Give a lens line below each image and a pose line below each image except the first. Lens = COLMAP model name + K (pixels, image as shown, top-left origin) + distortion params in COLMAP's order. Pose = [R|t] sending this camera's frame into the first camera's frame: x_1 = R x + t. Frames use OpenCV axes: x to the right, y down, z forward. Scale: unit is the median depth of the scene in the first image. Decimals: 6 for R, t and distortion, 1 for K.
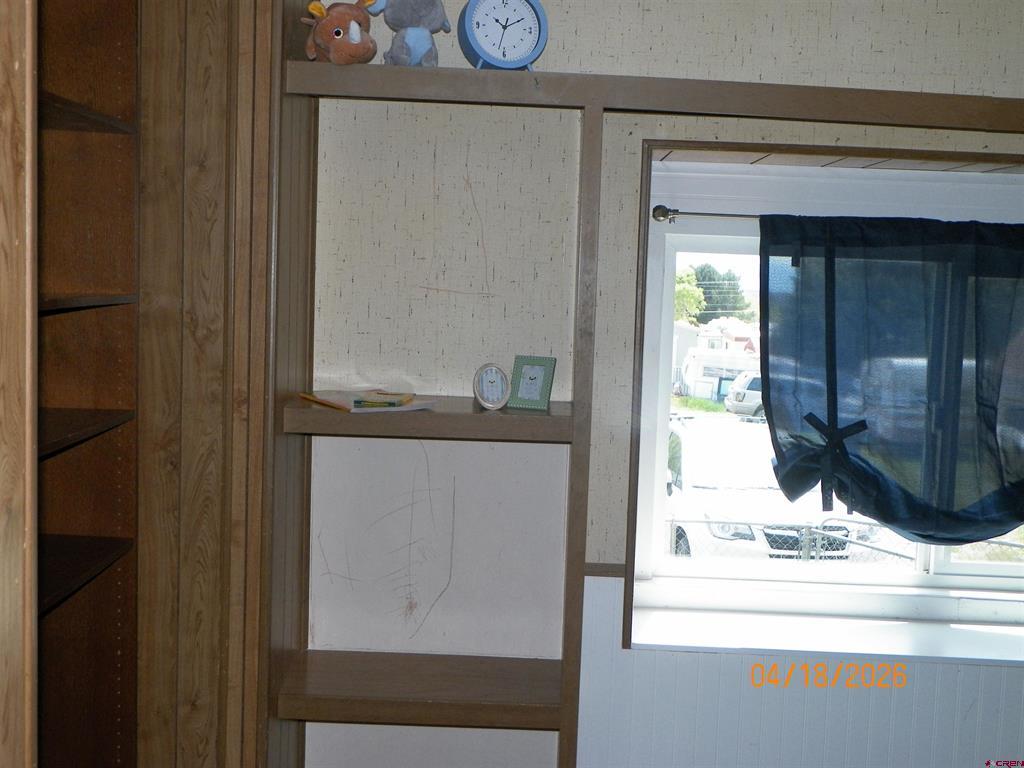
lens RADIAL K [[1259.9, 0, 512.3], [0, 1259.9, 367.9], [0, 0, 1]] dist [0.012990, 0.013501]
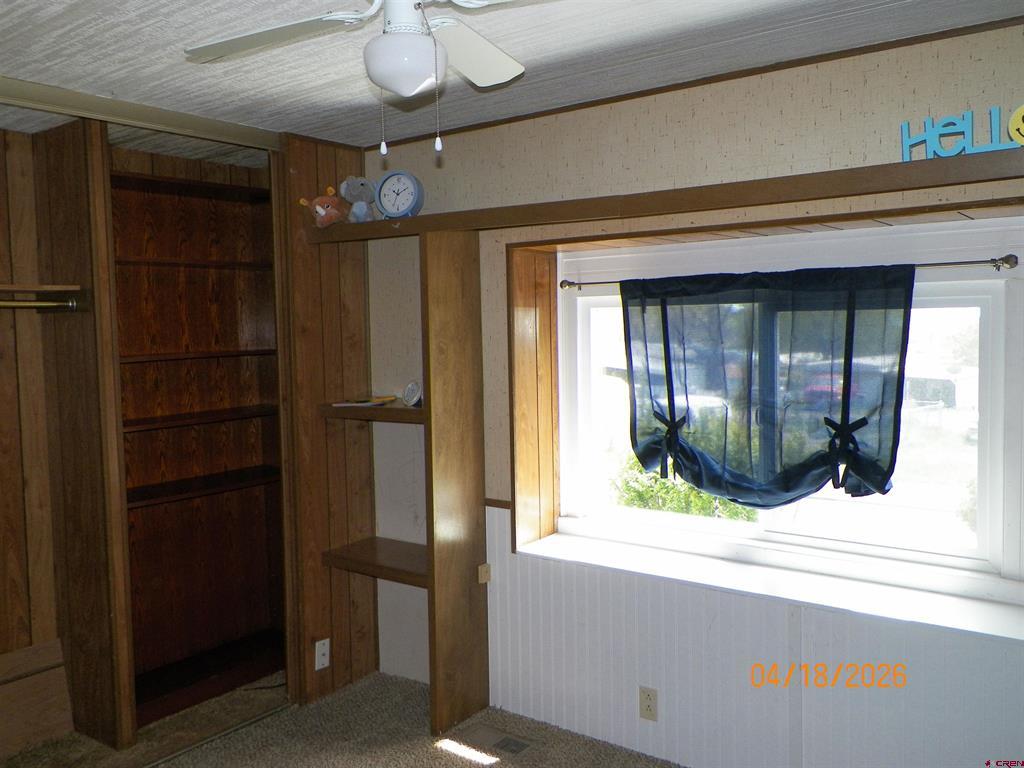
lens RADIAL K [[900.1, 0, 512.0], [0, 900.1, 384.0], [0, 0, 1]] dist [0.030985, -0.008390]
pose [[0.793264, -0.014815, -0.608697, 0.752460], [0.003610, 0.999801, -0.019628, 0.023836], [0.608867, 0.013373, 0.793160, 0.060783]]
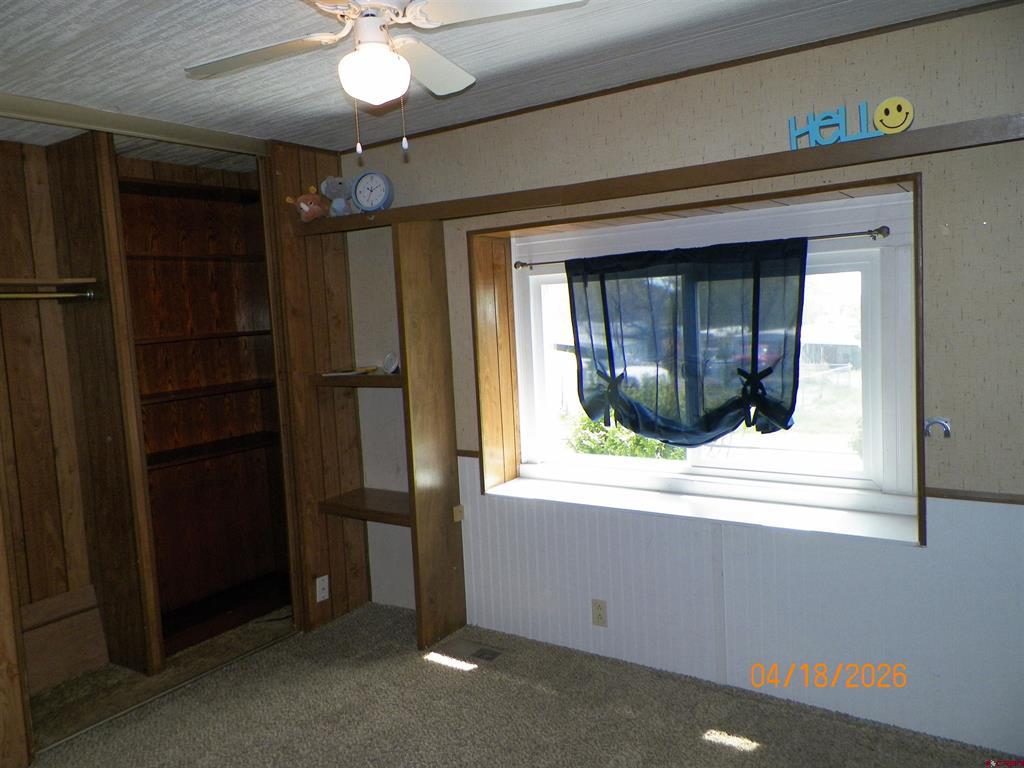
lens RADIAL K [[799.5, 0, 512.0], [0, 799.5, 384.0], [0, 0, 1]] dist [0.034529, -0.015600]
pose [[0.816552, -0.028718, -0.576557, 0.784129], [0.040025, 0.999175, 0.006918, 0.042944], [0.575883, -0.028726, 0.817028, 0.025578]]
